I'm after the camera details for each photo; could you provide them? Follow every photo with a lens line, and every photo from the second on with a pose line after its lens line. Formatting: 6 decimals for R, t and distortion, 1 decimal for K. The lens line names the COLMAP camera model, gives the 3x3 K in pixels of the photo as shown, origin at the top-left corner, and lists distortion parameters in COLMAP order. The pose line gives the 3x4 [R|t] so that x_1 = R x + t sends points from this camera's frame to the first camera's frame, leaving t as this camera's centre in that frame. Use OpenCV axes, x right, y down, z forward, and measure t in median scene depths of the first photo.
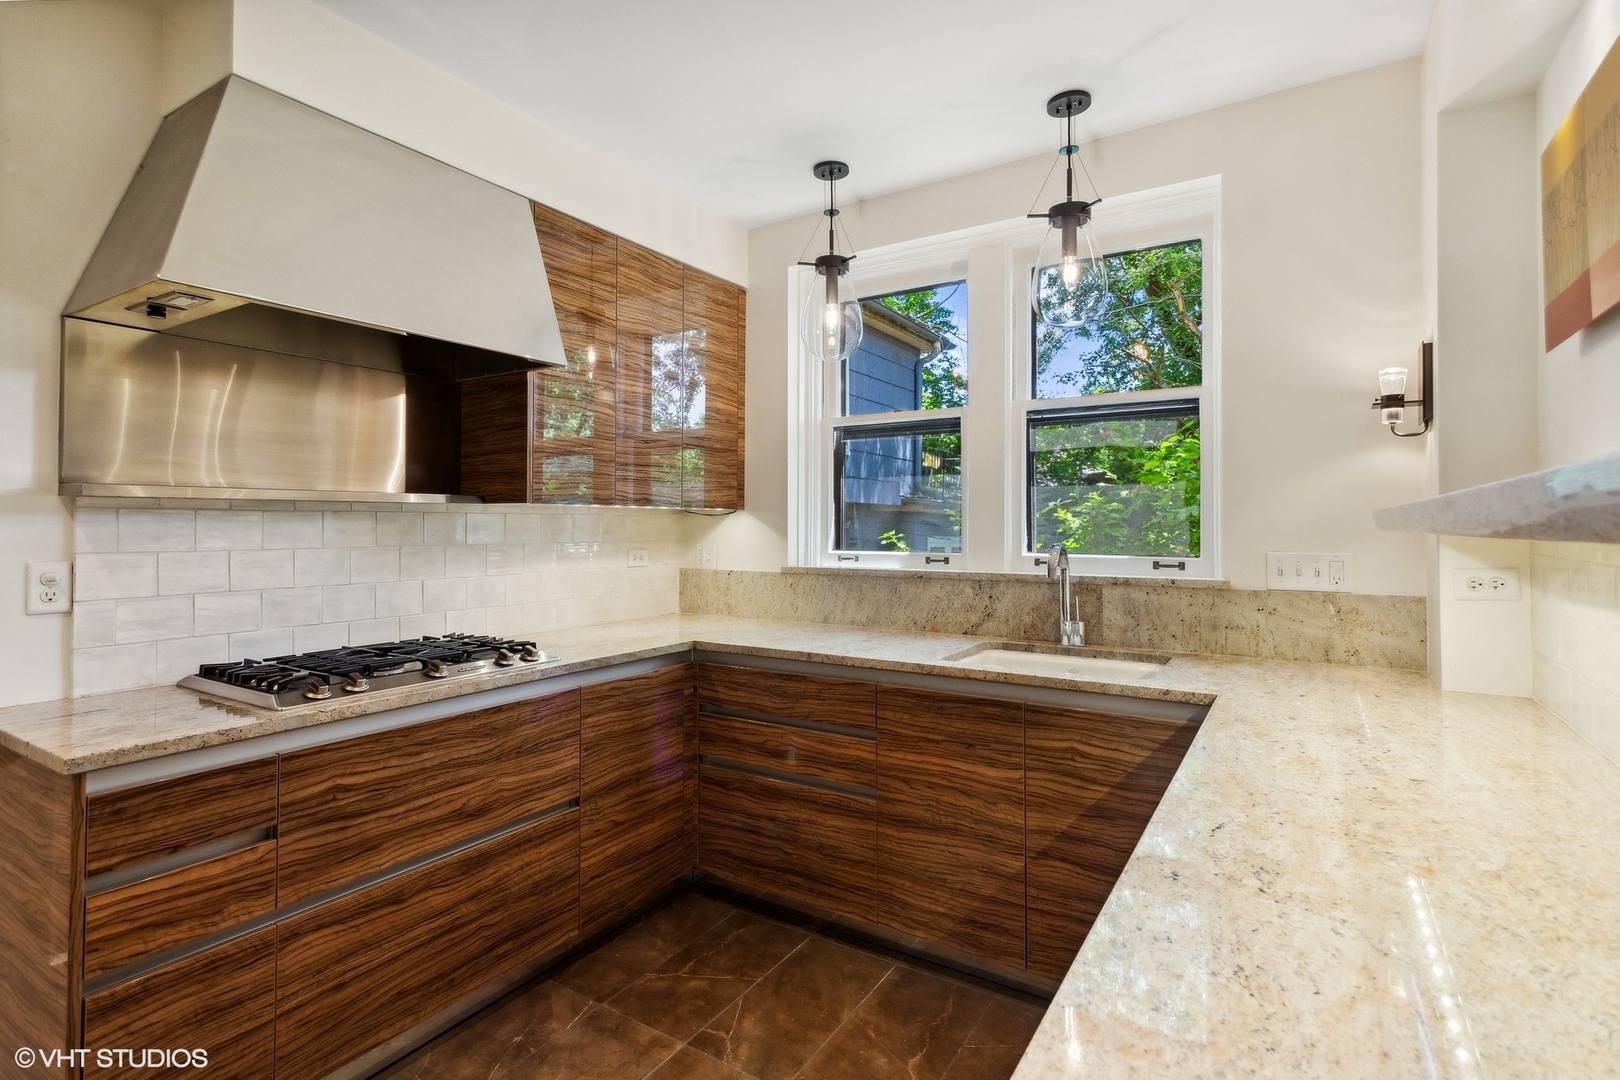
lens RADIAL K [[771.4, 0, 817.5], [0, 771.4, 521.2], [0, 0, 1]] dist [-0.000173, 0.003648]
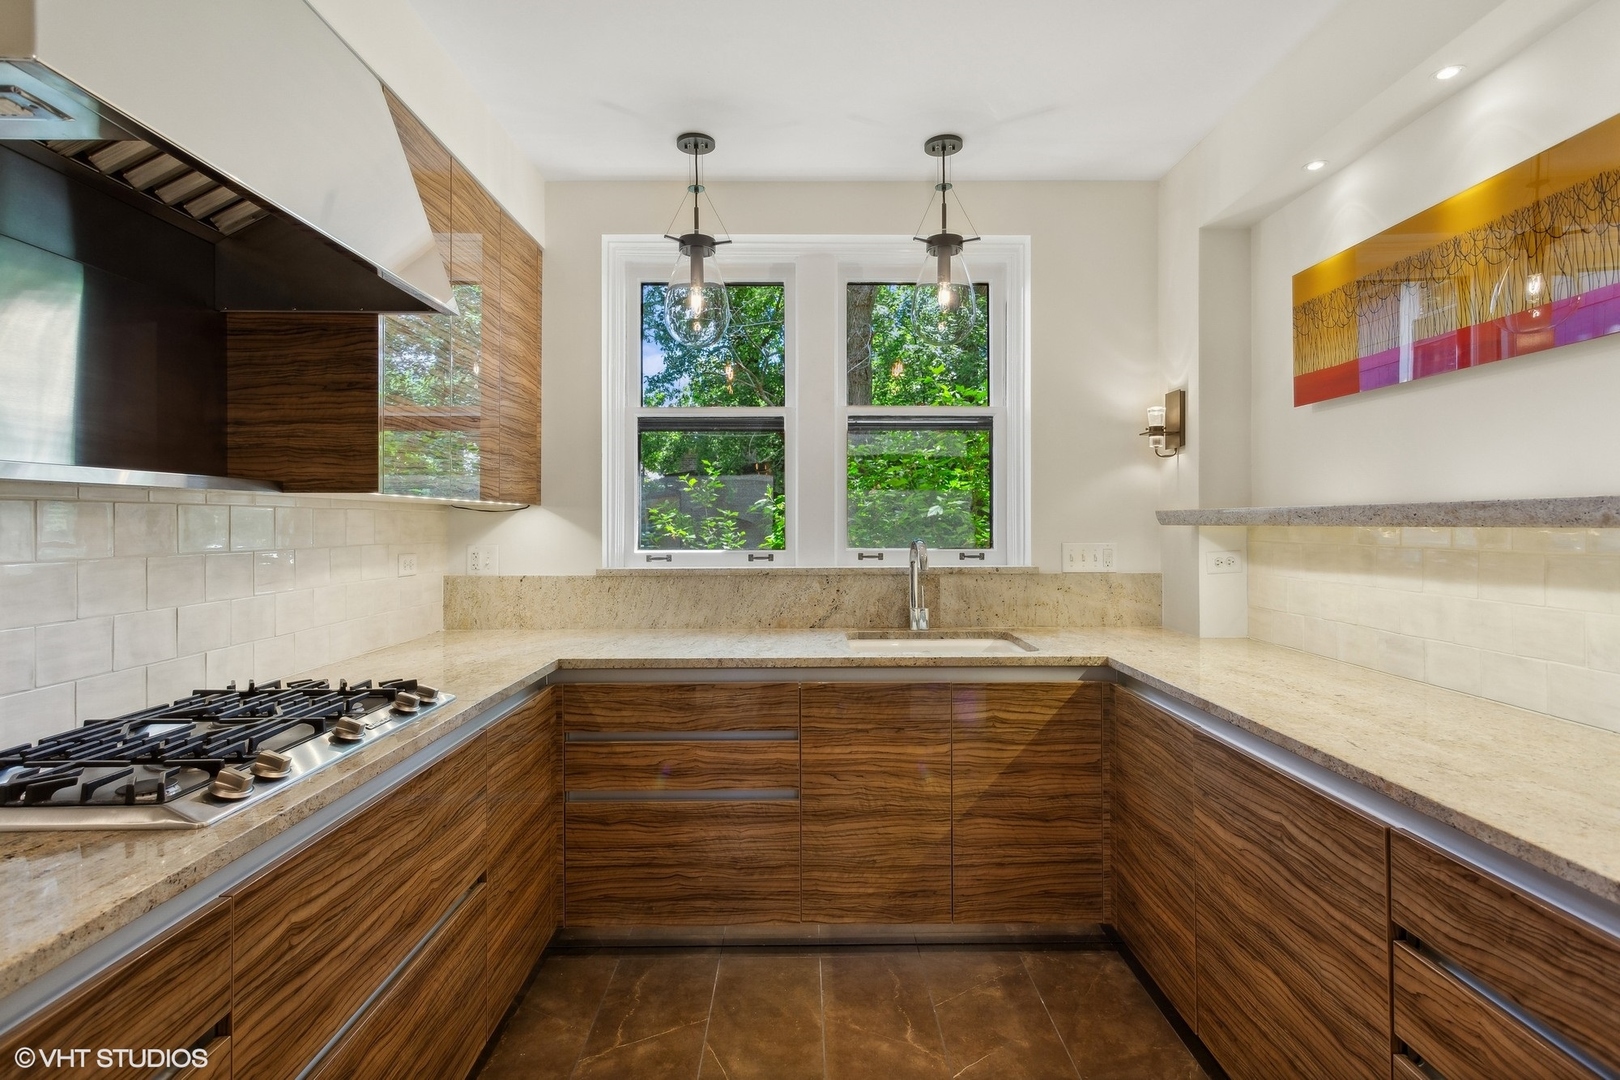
lens RADIAL K [[771.4, 0, 809.4], [0, 771.4, 525.5], [0, 0, 1]] dist [-0.000173, 0.003648]
pose [[0.839247, -0.004062, 0.543735, -0.462393], [-0.000921, 0.999960, 0.008891, 0.000339], [-0.543750, -0.007963, 0.839210, 0.168476]]
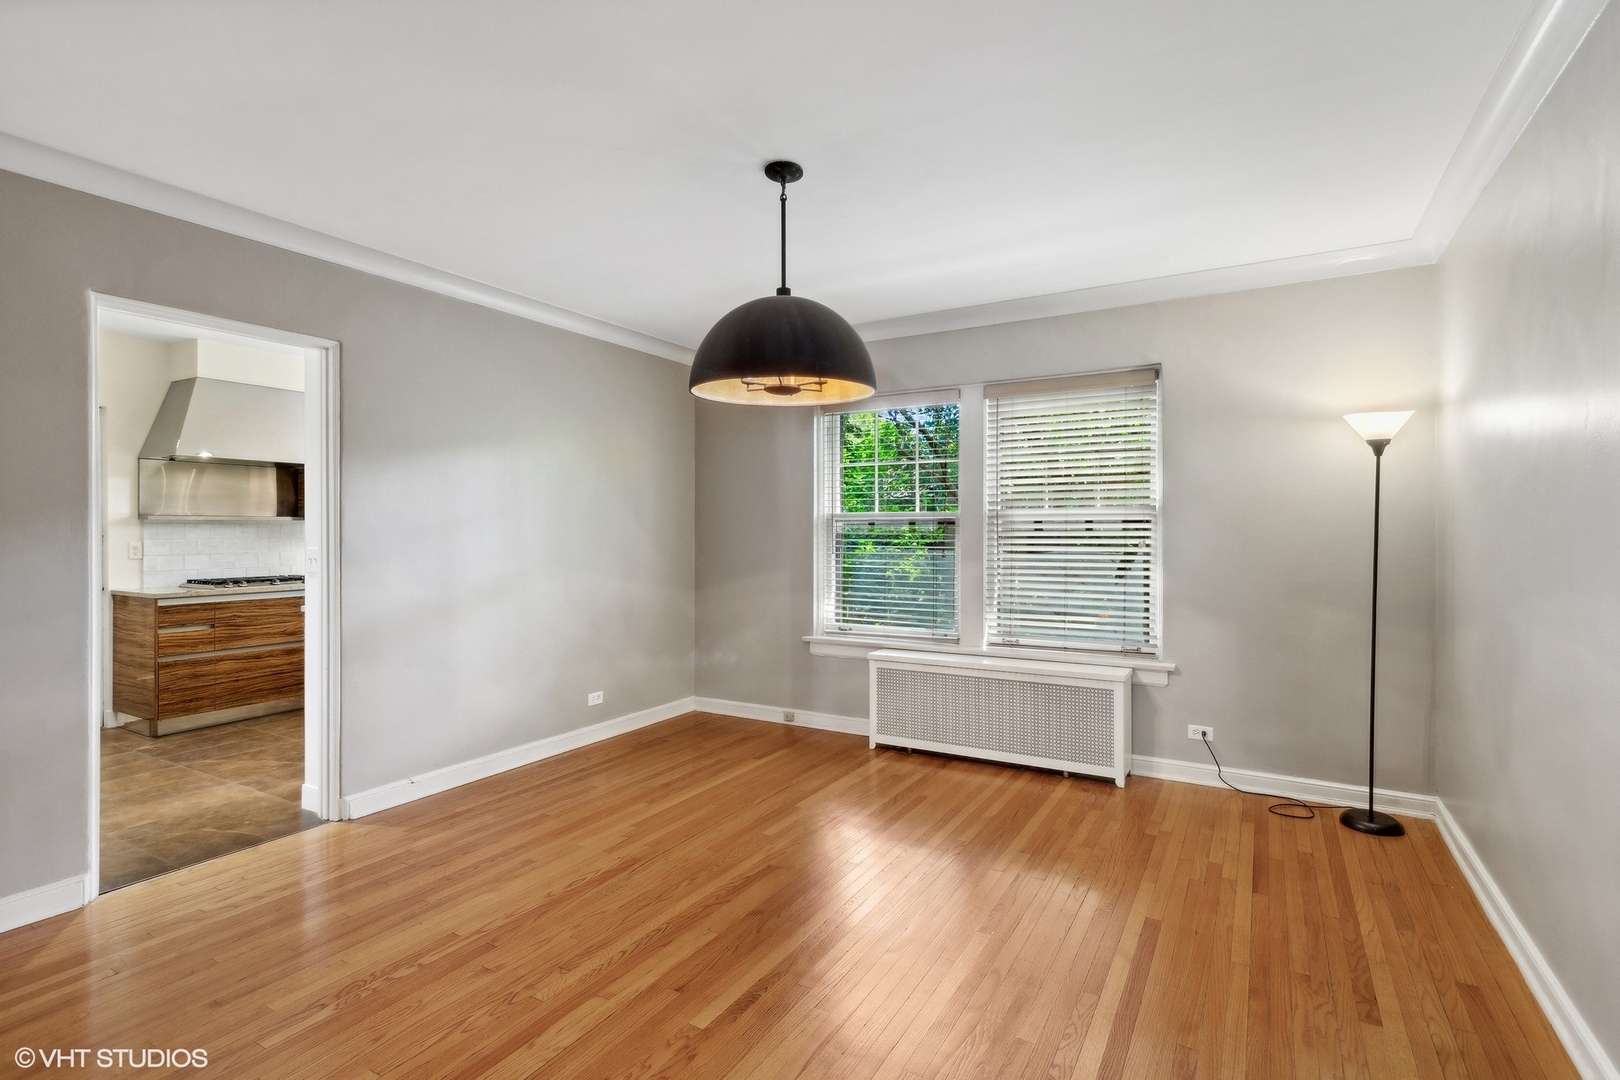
lens RADIAL K [[771.4, 0, 821.7], [0, 771.4, 539.3], [0, 0, 1]] dist [-0.000173, 0.003648]
pose [[0.999428, -0.000855, 0.033810, 1.207995], [0.000214, 0.999820, 0.018966, -0.010806], [-0.033820, -0.018948, 0.999248, -1.611165]]
